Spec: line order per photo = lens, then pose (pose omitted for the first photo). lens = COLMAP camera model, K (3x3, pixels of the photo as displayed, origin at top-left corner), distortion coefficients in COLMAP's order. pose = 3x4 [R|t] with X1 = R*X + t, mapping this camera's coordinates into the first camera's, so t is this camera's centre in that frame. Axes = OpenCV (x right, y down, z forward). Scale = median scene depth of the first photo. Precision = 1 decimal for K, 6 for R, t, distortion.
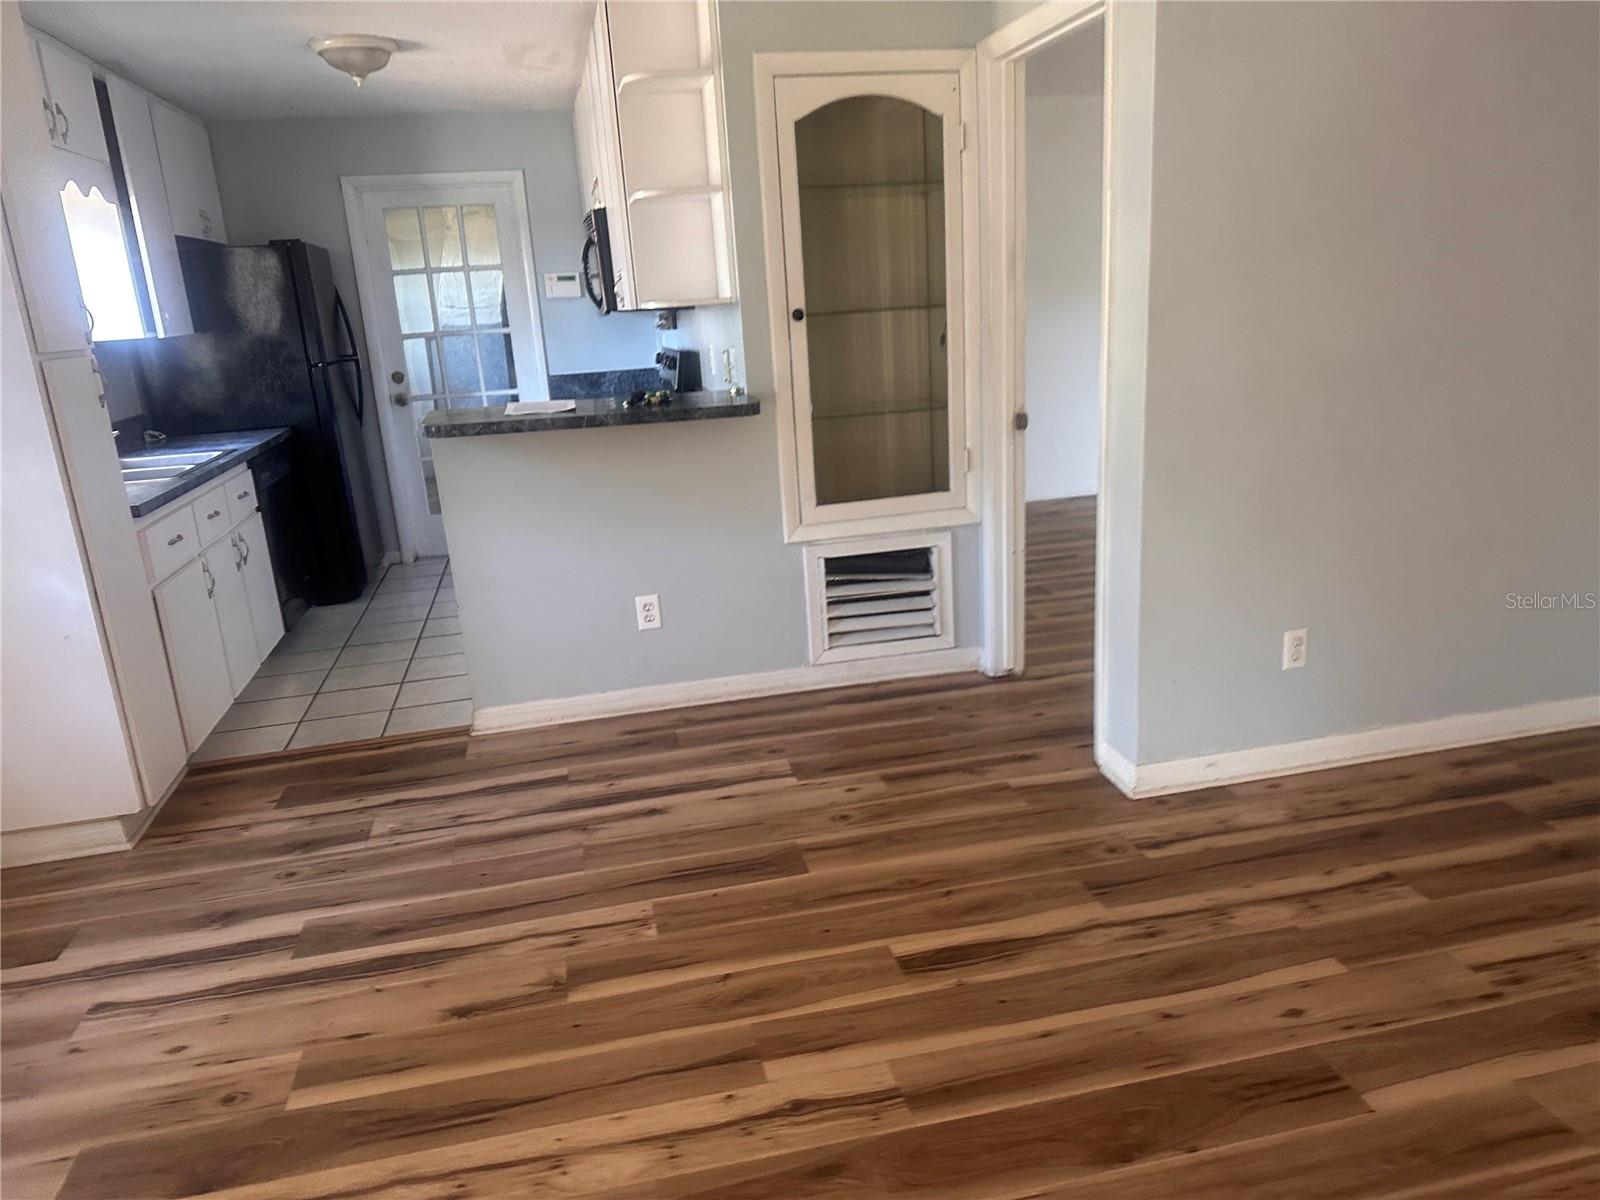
lens RADIAL K [[1116.8, 0, 800.0], [0, 1116.8, 600.0], [0, 0, 1]] dist [0.040154, -0.100419]
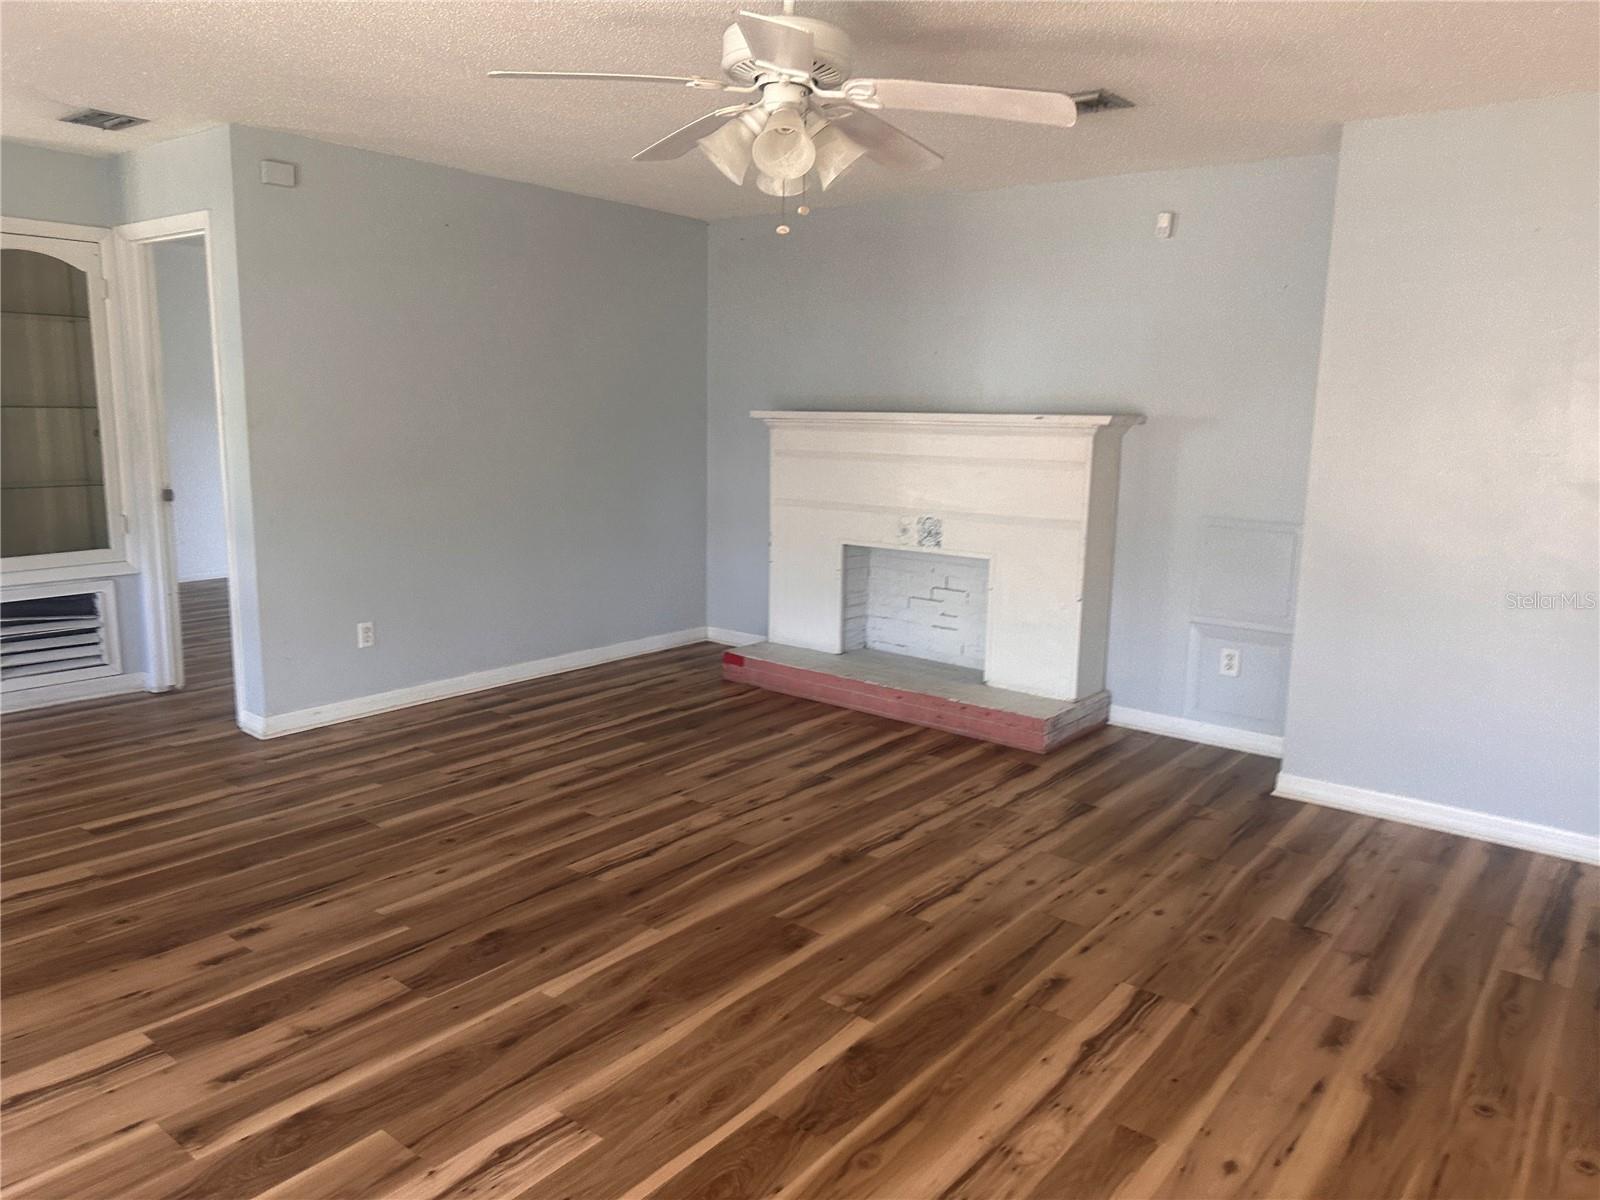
lens RADIAL K [[1184.9, 0, 800.0], [0, 1184.9, 600.0], [0, 0, 1]] dist [0.029590, 0.002679]
pose [[0.790446, -0.034757, 0.611545, -0.099415], [0.099769, 0.992362, -0.072555, 0.166683], [-0.604352, 0.118364, 0.787876, -0.669936]]
